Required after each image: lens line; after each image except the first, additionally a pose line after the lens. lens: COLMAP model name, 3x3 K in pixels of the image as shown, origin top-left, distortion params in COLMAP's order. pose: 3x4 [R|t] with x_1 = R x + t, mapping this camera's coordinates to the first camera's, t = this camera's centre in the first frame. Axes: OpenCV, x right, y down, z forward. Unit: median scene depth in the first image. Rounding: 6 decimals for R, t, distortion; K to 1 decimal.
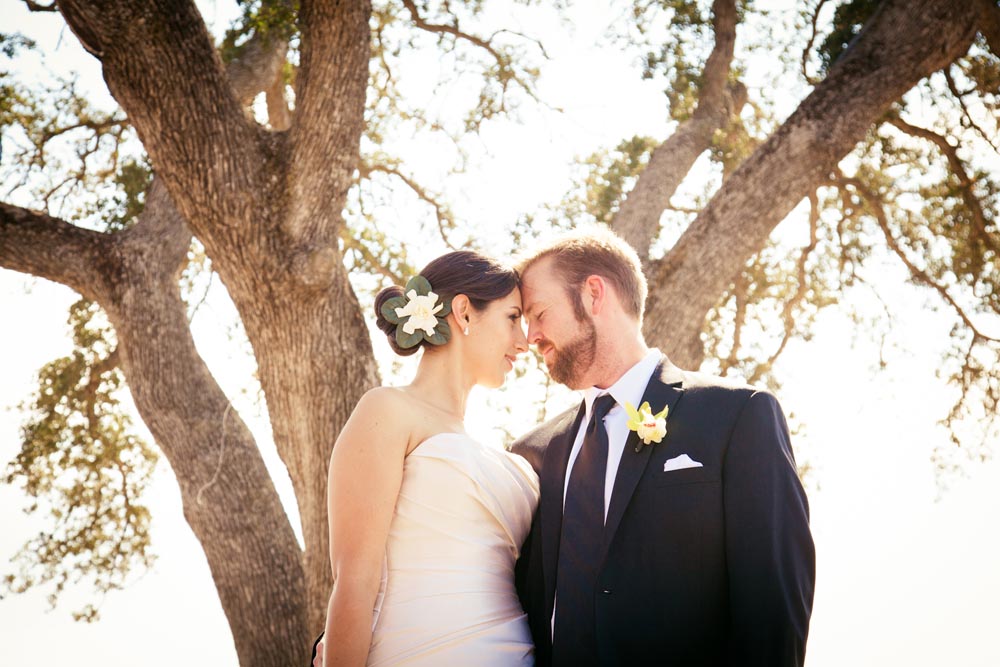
lens RADIAL K [[1907.5, 0, 500.0], [0, 1907.5, 333.5], [0, 0, 1]] dist [0.162896, 0.051492]
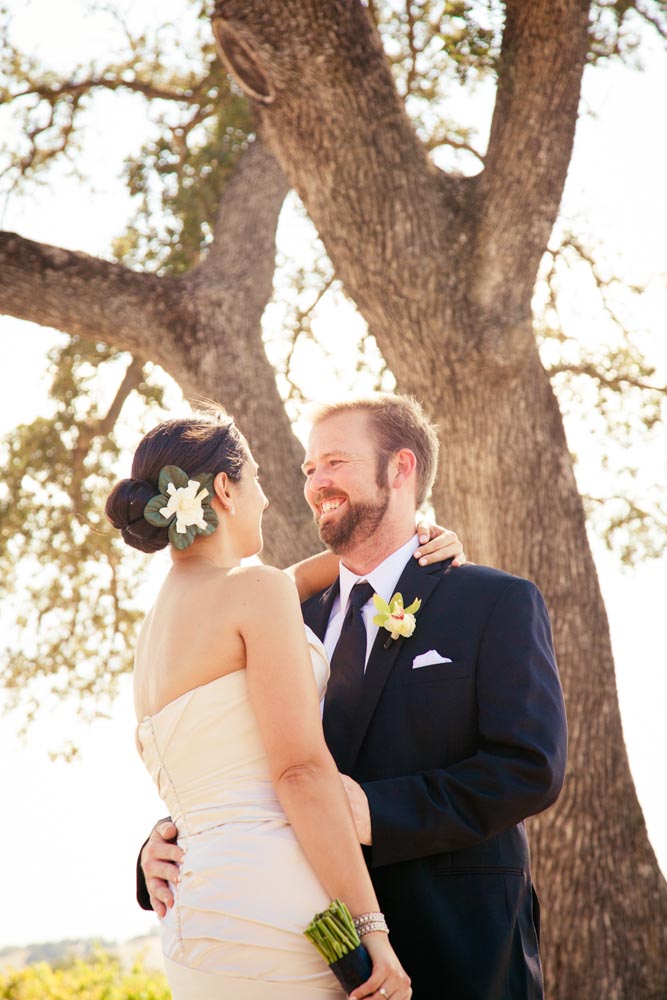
lens RADIAL K [[3011.7, 0, 241.3], [0, 3011.7, 498.4], [0, 0, 1]] dist [0.582571, 0.189050]
pose [[0.998276, -0.021817, -0.054495, -0.113774], [0.025684, 0.997123, 0.071316, -0.051175], [0.052782, -0.072593, 0.995964, -0.234945]]
